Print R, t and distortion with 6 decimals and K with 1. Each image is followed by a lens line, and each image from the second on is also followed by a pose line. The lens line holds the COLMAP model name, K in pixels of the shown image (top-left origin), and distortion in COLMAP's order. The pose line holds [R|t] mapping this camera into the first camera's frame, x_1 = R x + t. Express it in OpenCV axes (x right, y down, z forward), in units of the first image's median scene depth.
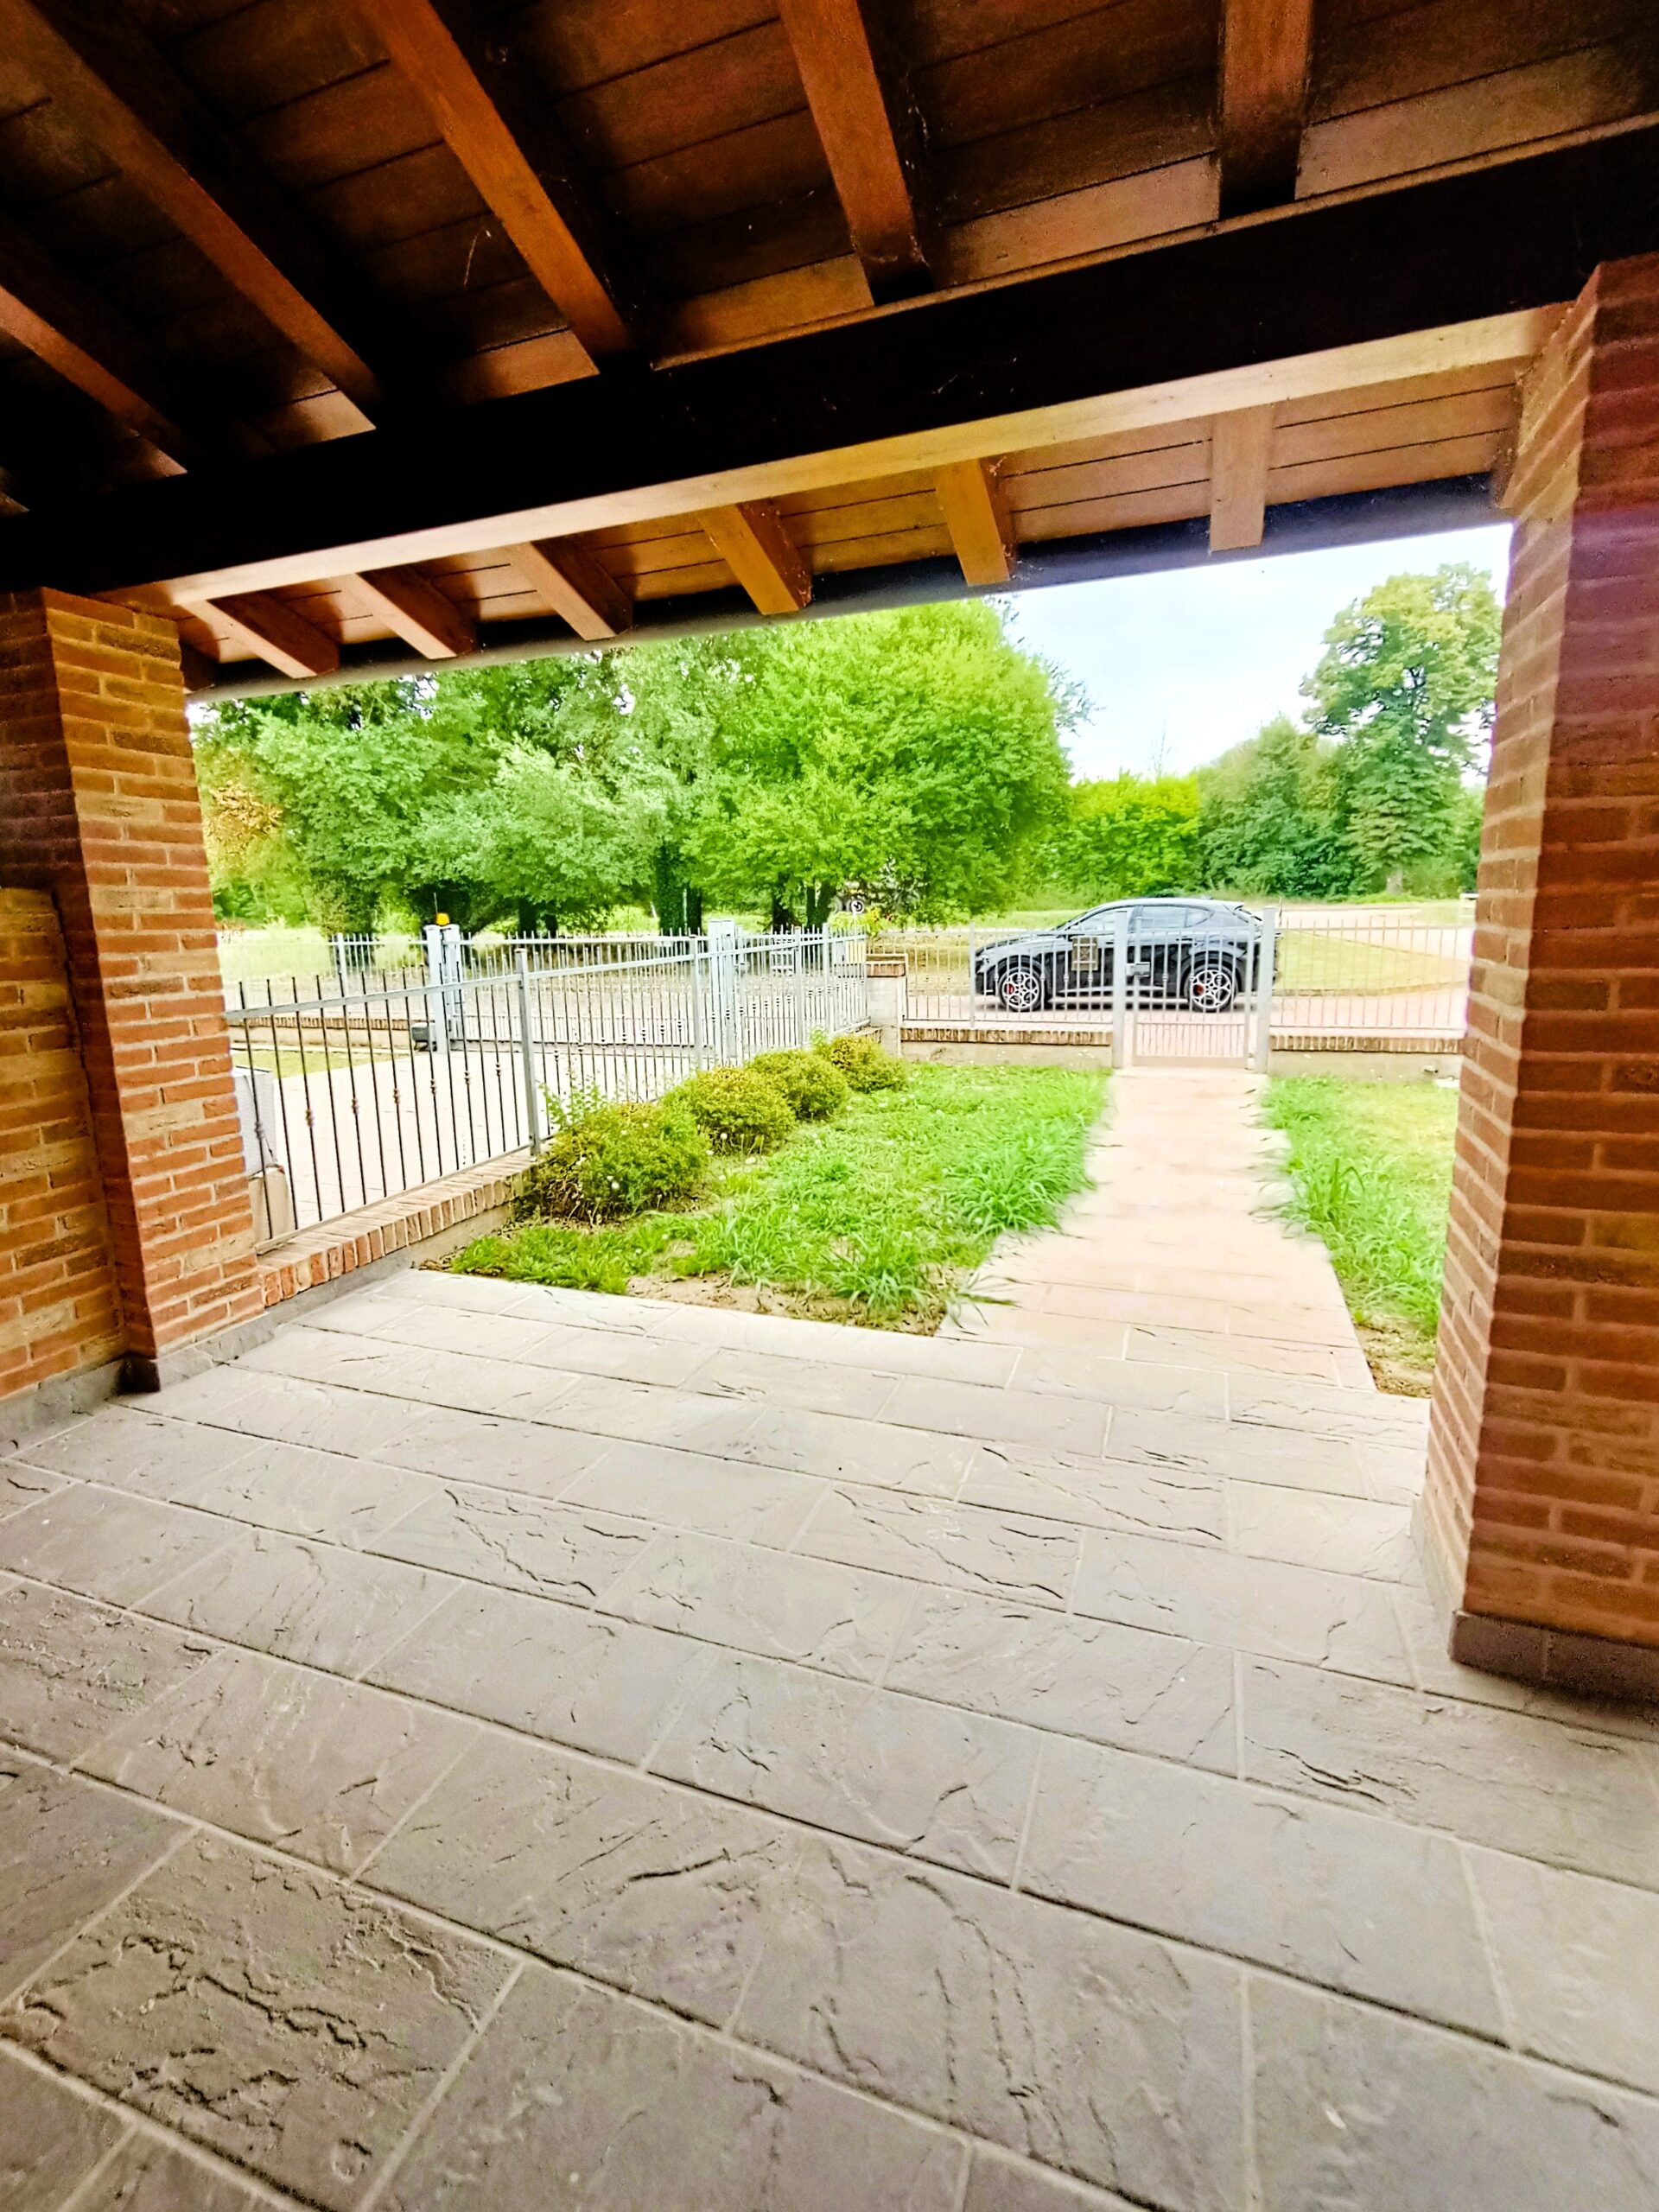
lens RADIAL K [[995.5, 0, 828.8], [0, 995.5, 1099.5], [0, 0, 1]] dist [-0.000030, 0.000008]
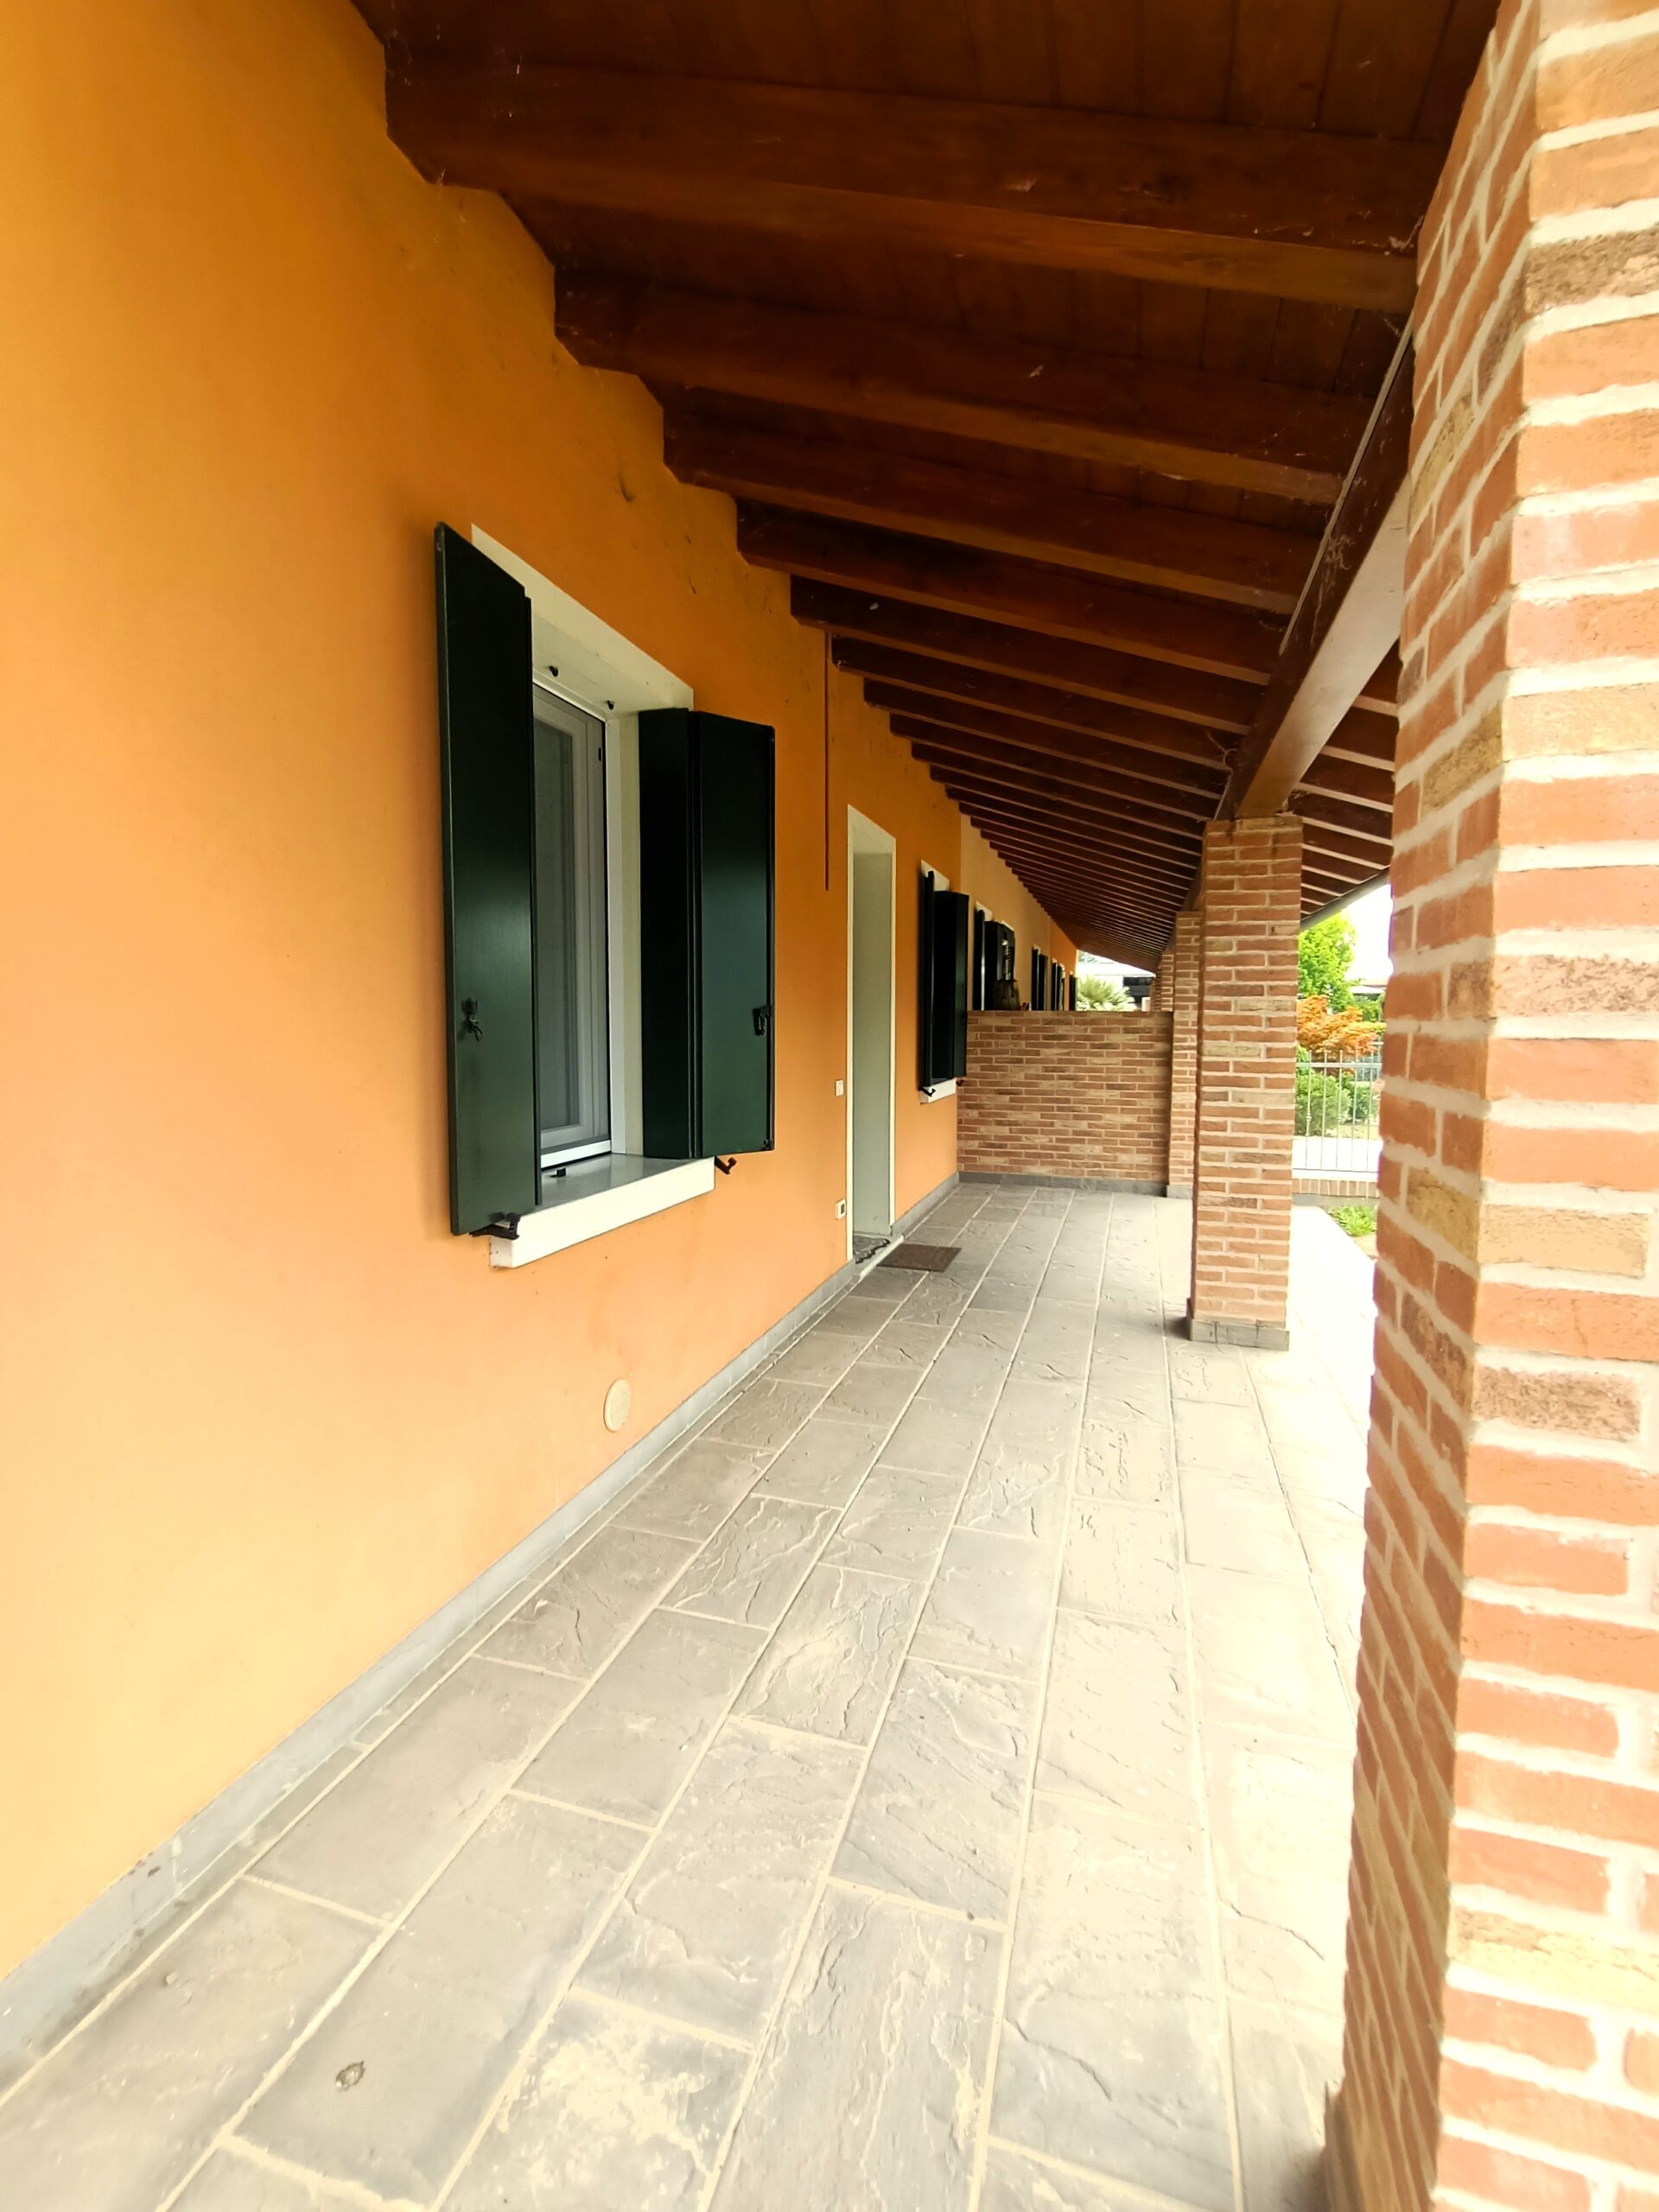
lens RADIAL K [[995.5, 0, 828.3], [0, 995.5, 1101.5], [0, 0, 1]] dist [-0.000030, 0.000008]
pose [[0.053862, 0.103094, -0.993212, 2.032082], [-0.191577, 0.977245, 0.091048, -0.028784], [0.979999, 0.185373, 0.072386, -0.130265]]
